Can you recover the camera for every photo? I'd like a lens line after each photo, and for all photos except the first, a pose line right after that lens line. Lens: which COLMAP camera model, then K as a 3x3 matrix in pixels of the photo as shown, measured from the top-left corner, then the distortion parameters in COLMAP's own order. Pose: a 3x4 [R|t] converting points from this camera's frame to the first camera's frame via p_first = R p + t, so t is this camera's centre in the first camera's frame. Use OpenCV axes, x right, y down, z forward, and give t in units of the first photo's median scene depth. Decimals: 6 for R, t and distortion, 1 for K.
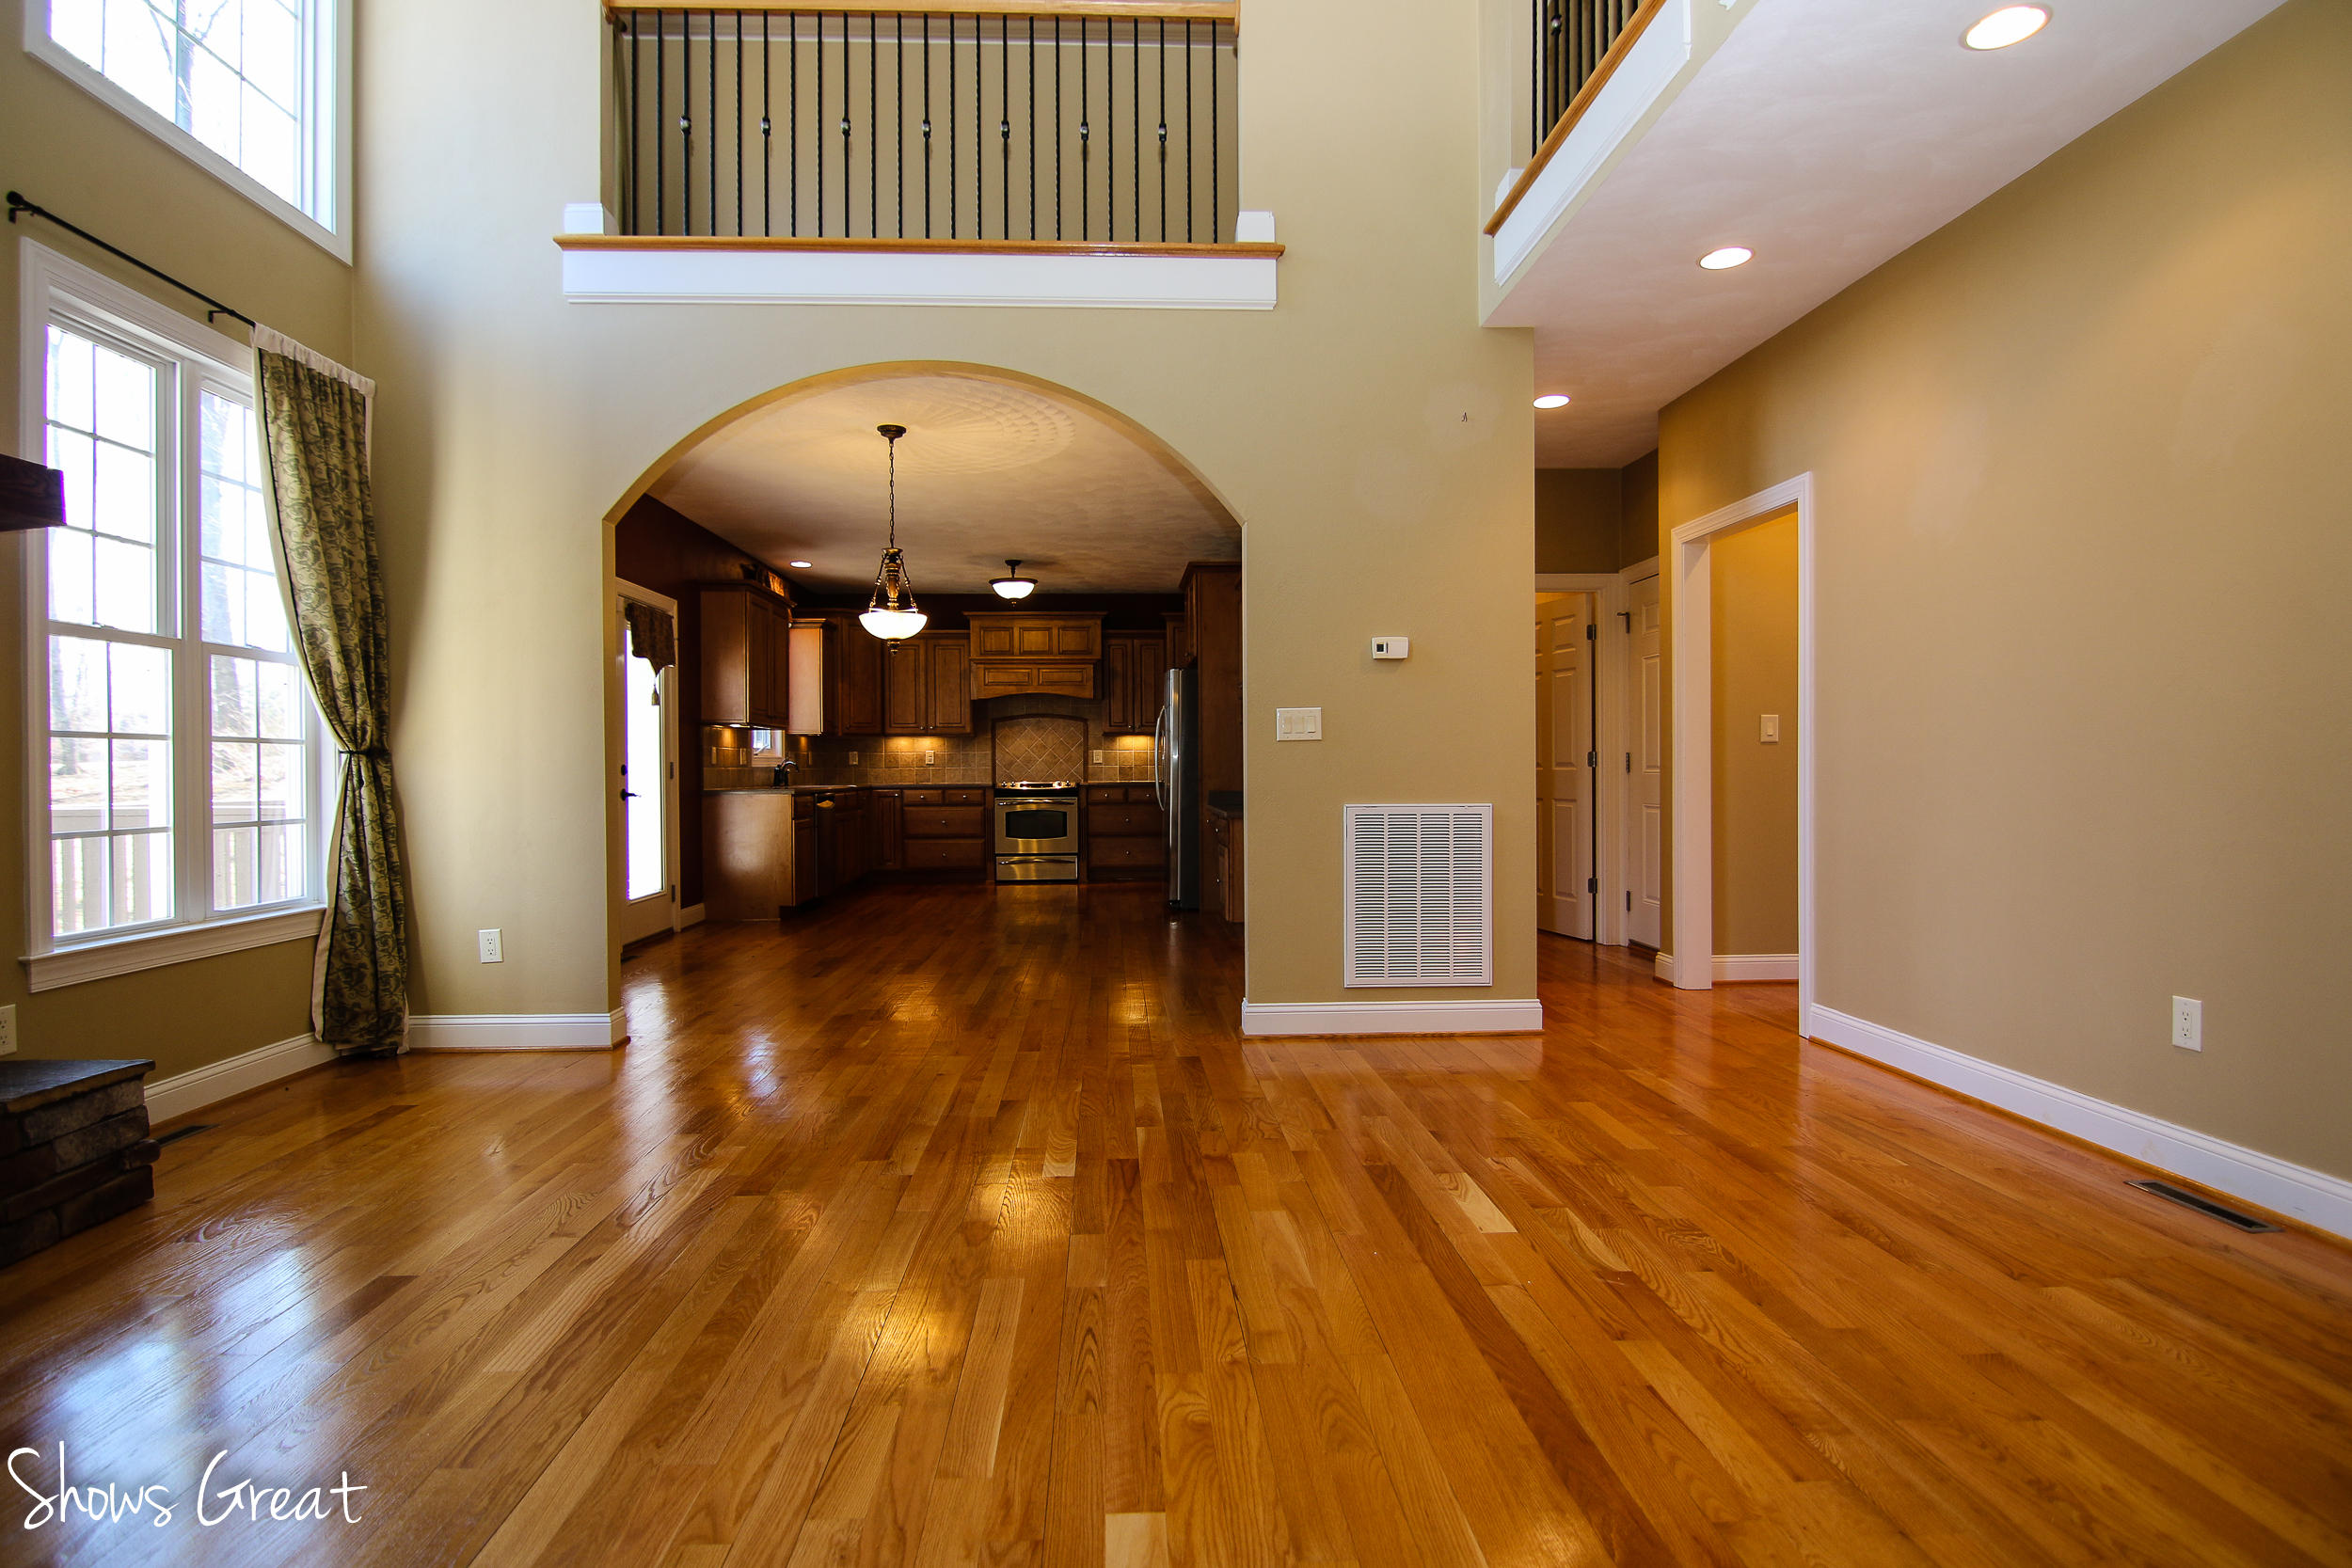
lens RADIAL K [[1181.9, 0, 1176.0], [0, 1181.9, 773.1], [0, 0, 1]] dist [-0.006560, -0.008281]
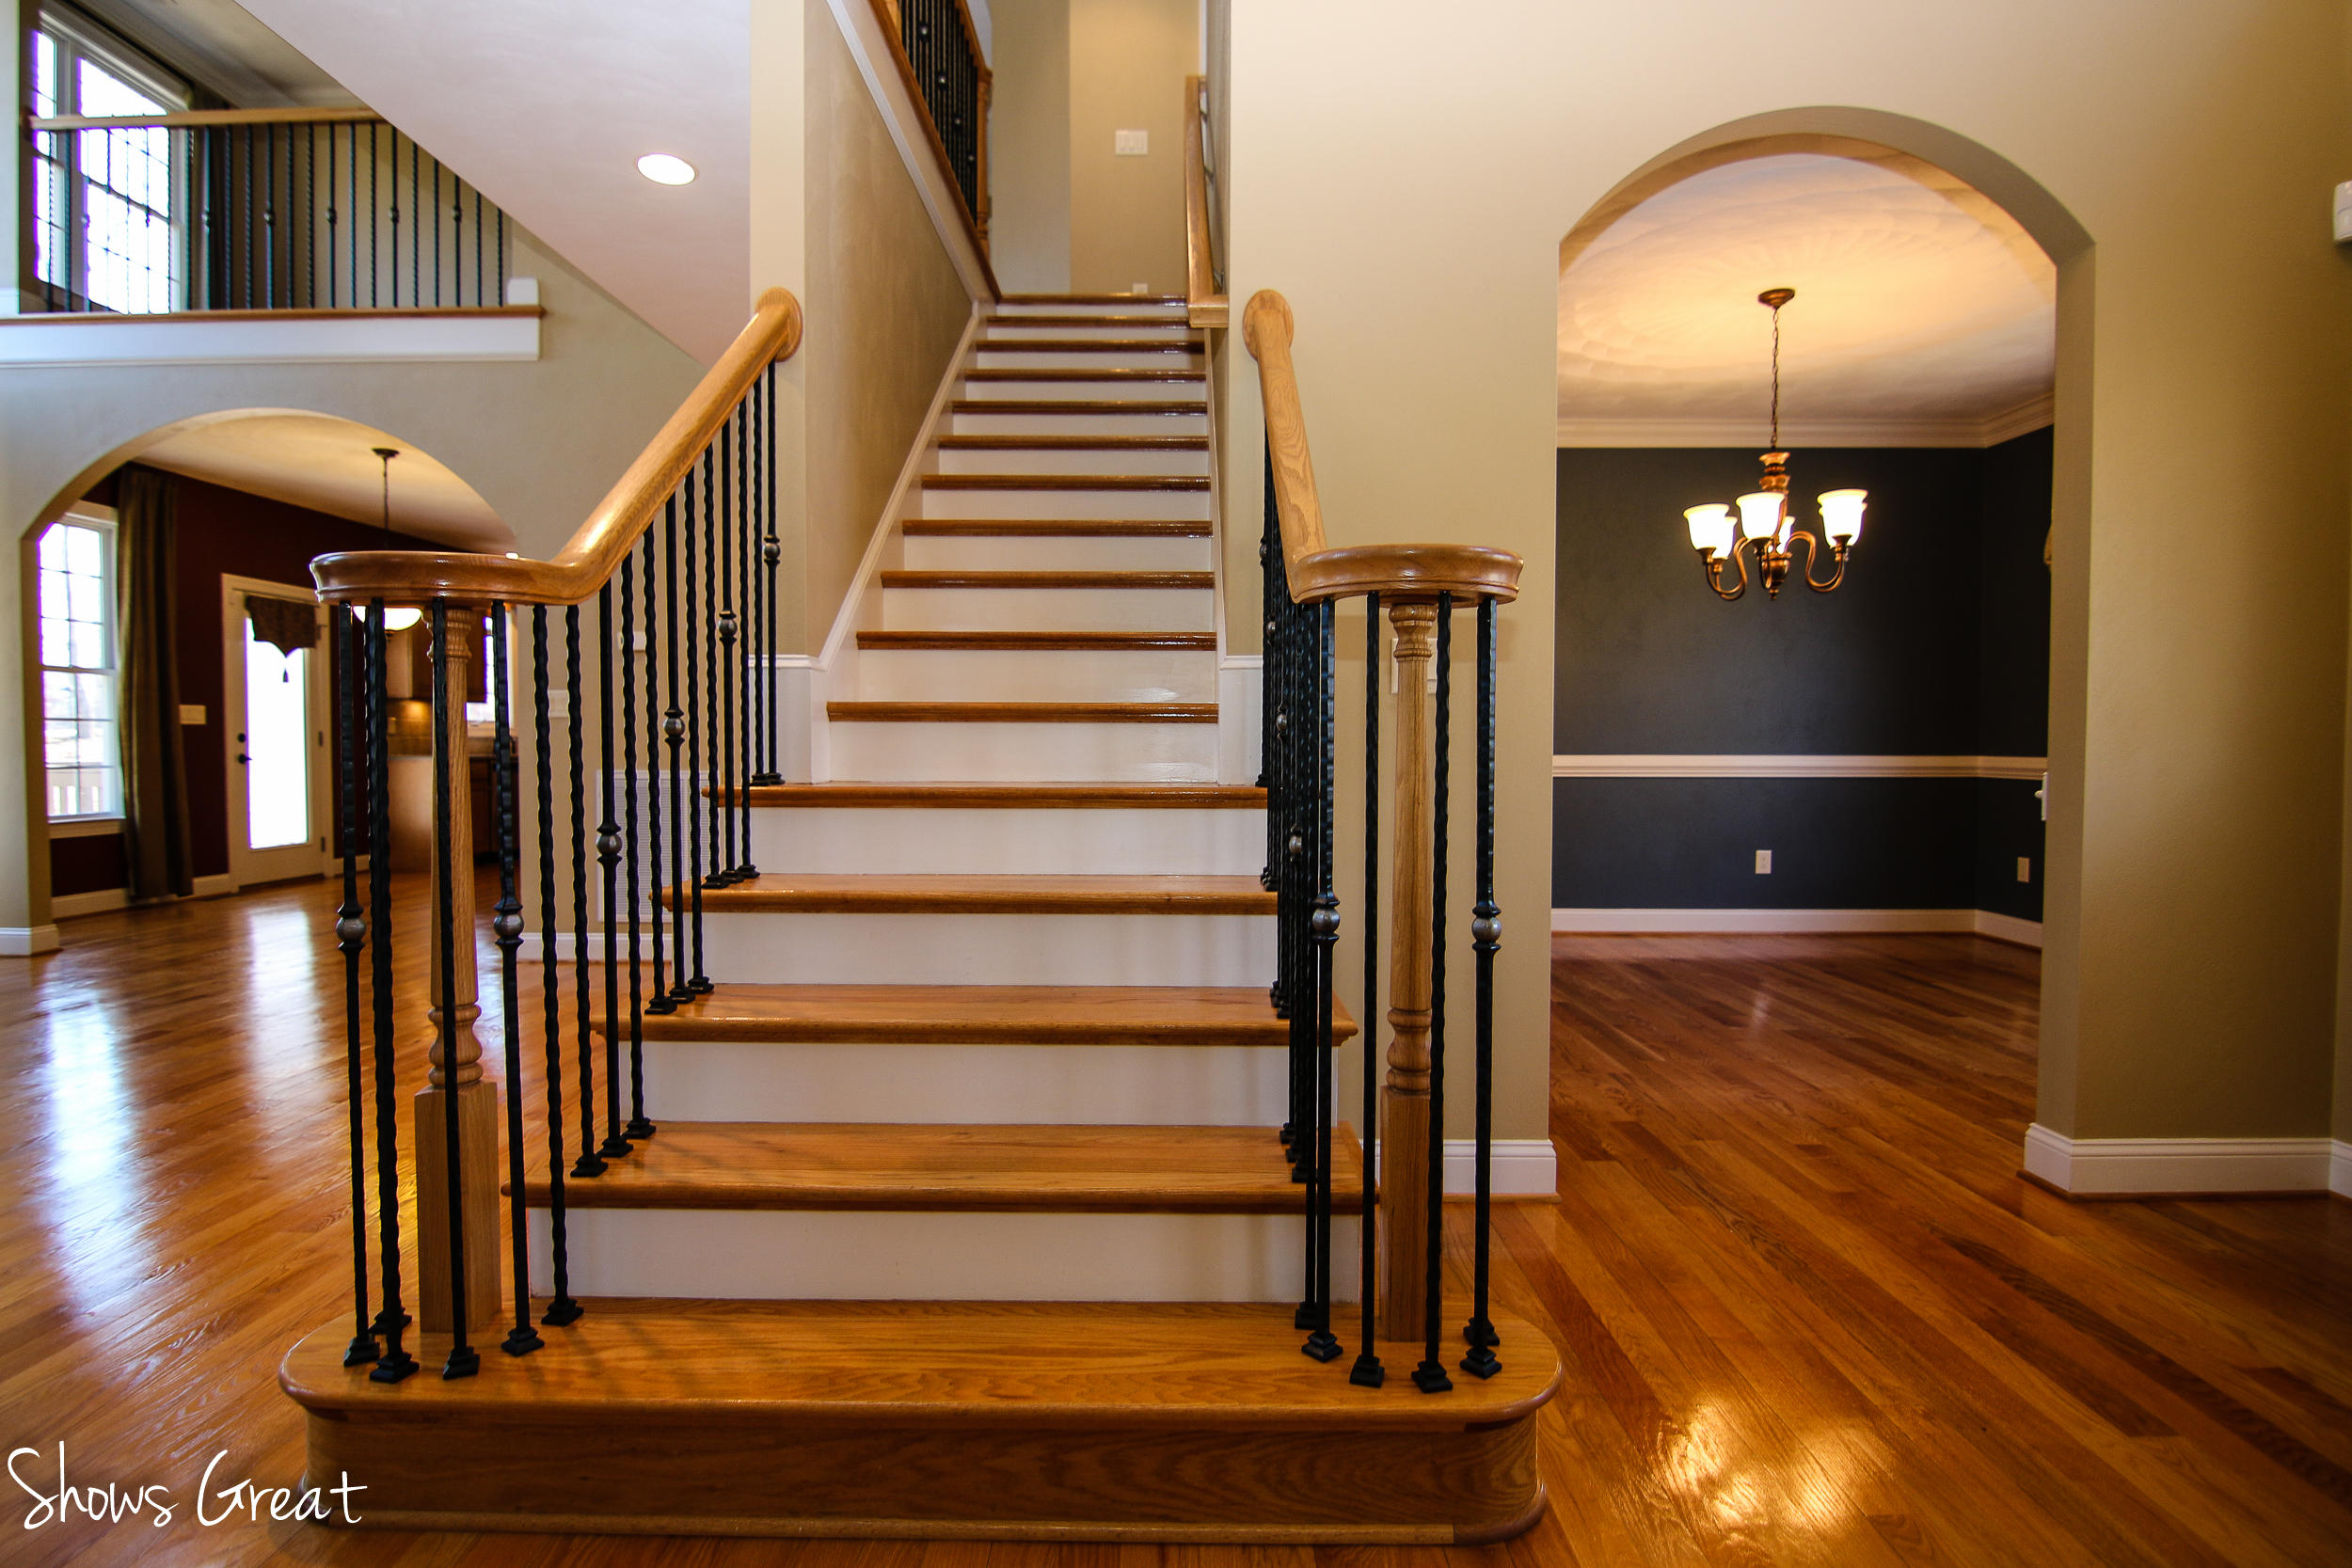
lens RADIAL K [[1205.4, 0, 1180.4], [0, 1205.4, 762.0], [0, 0, 1]] dist [-0.021310, -0.000410]
pose [[0.997979, 0.007598, -0.063085, 0.898213], [-0.006947, 0.999920, 0.010530, 0.003973], [0.063160, -0.010071, 0.997953, -0.209120]]
